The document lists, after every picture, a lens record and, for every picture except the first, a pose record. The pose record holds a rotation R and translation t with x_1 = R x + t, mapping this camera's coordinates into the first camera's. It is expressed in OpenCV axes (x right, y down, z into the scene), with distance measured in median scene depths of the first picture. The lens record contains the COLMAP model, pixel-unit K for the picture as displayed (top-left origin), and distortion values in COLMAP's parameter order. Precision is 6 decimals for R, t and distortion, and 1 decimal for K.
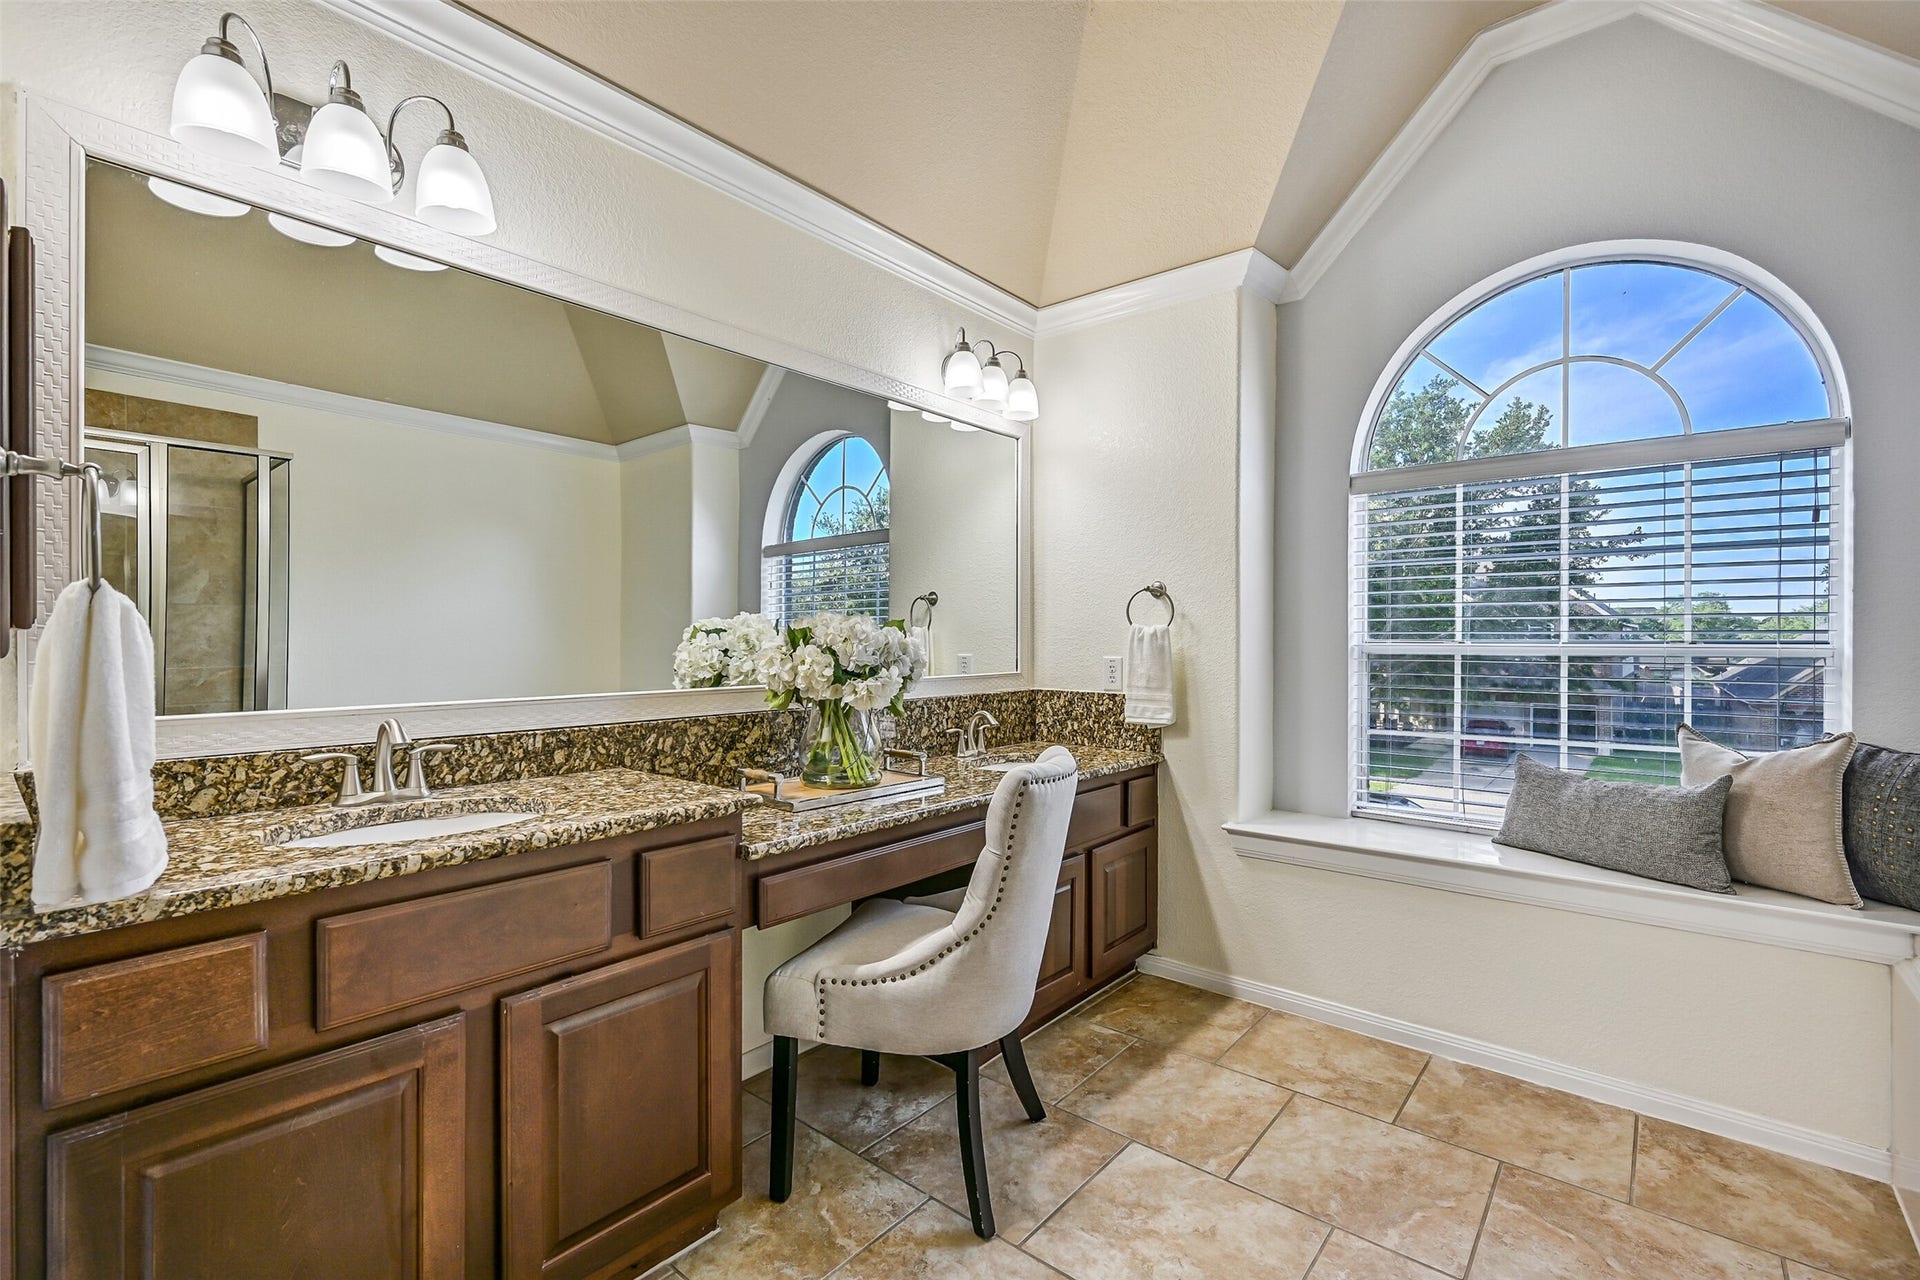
lens RADIAL K [[813.1, 0, 966.3], [0, 813.1, 646.0], [0, 0, 1]] dist [-0.001698, 0.000284]
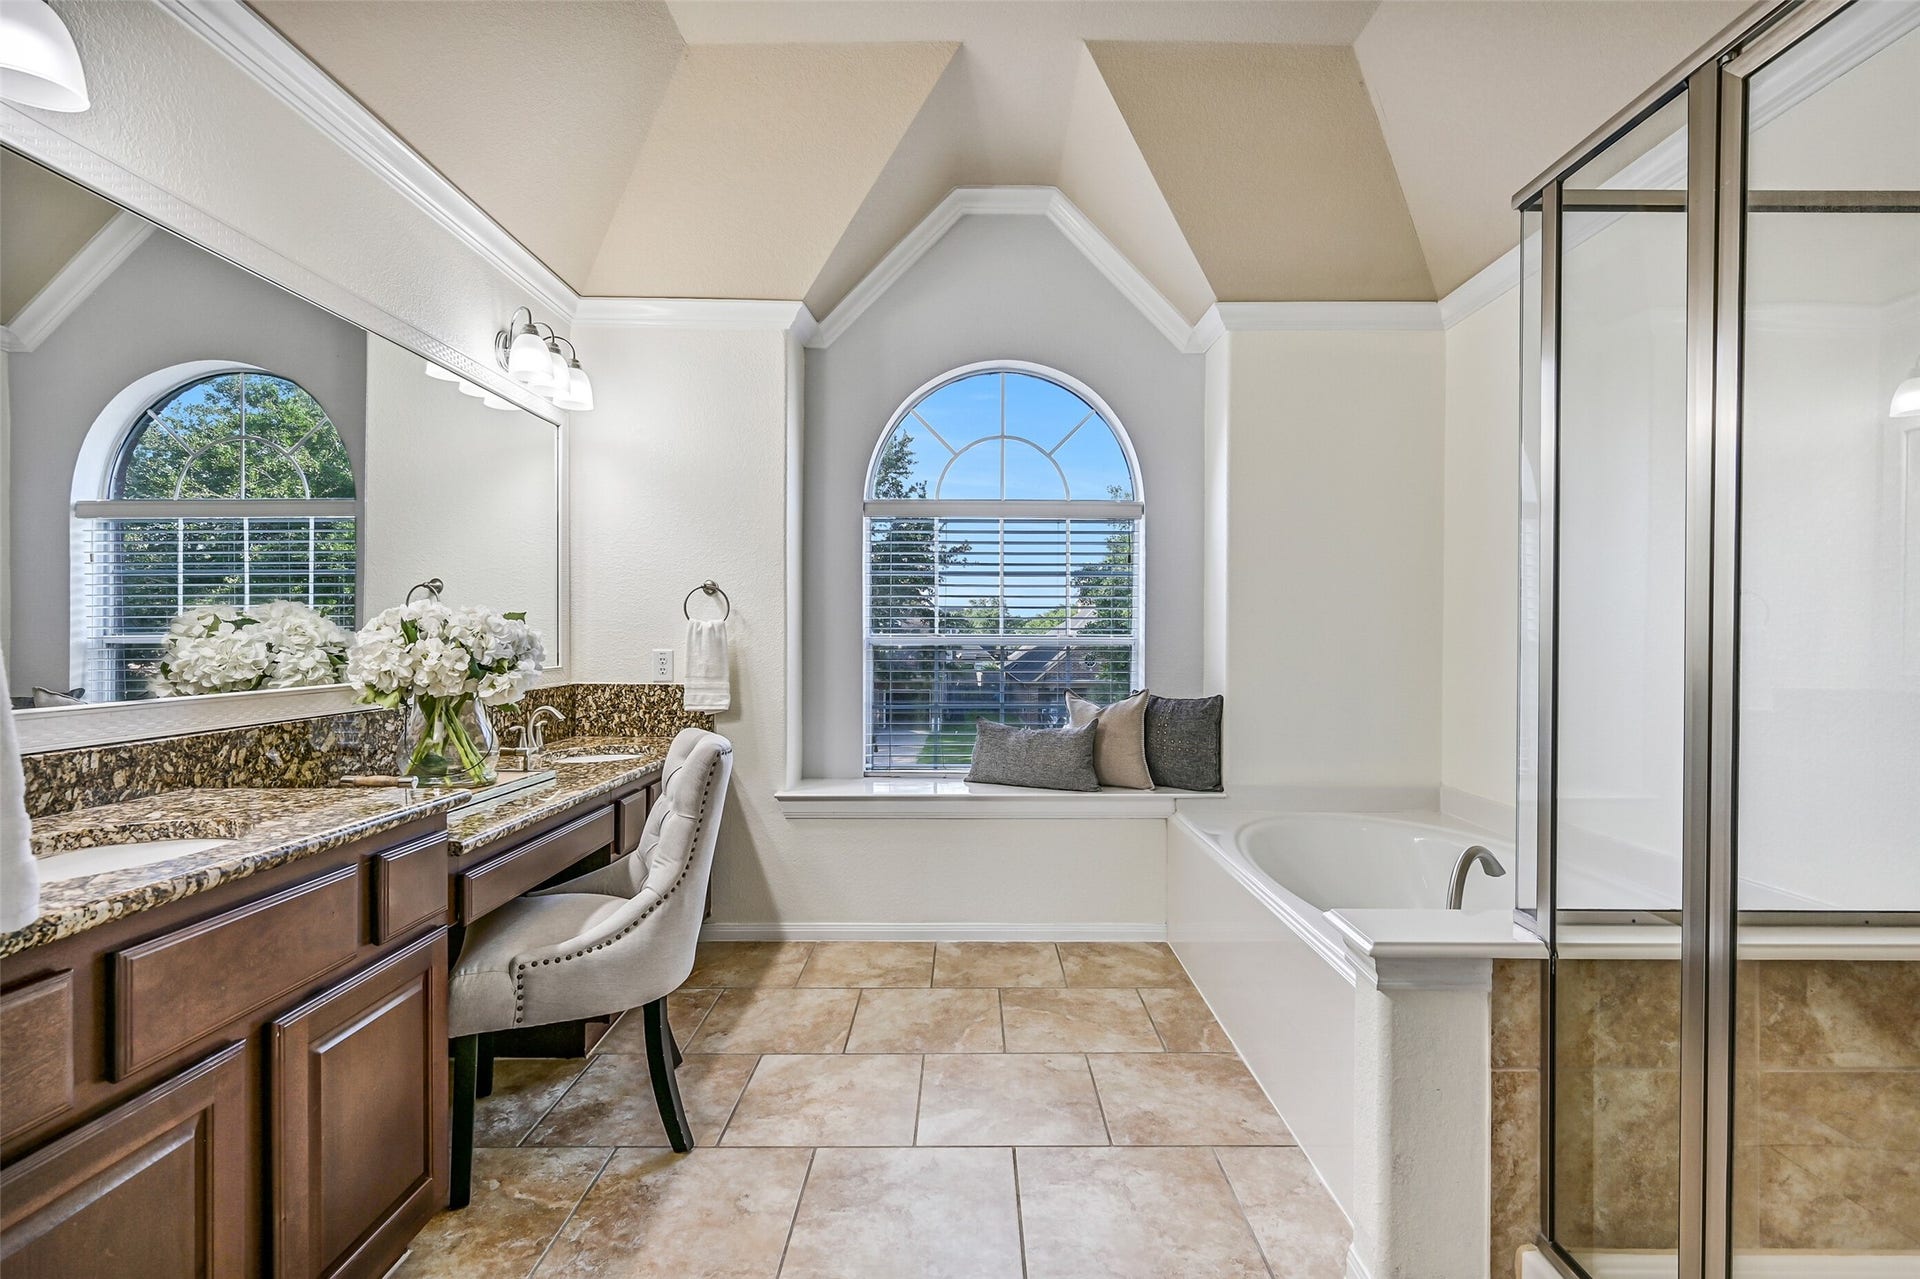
lens RADIAL K [[813.1, 0, 966.3], [0, 813.1, 645.5], [0, 0, 1]] dist [-0.001698, 0.000284]
pose [[0.785100, -0.007143, 0.619328, -0.290077], [0.002856, 0.999965, 0.007913, 0.001502], [-0.619362, -0.004443, 0.785093, -0.115842]]
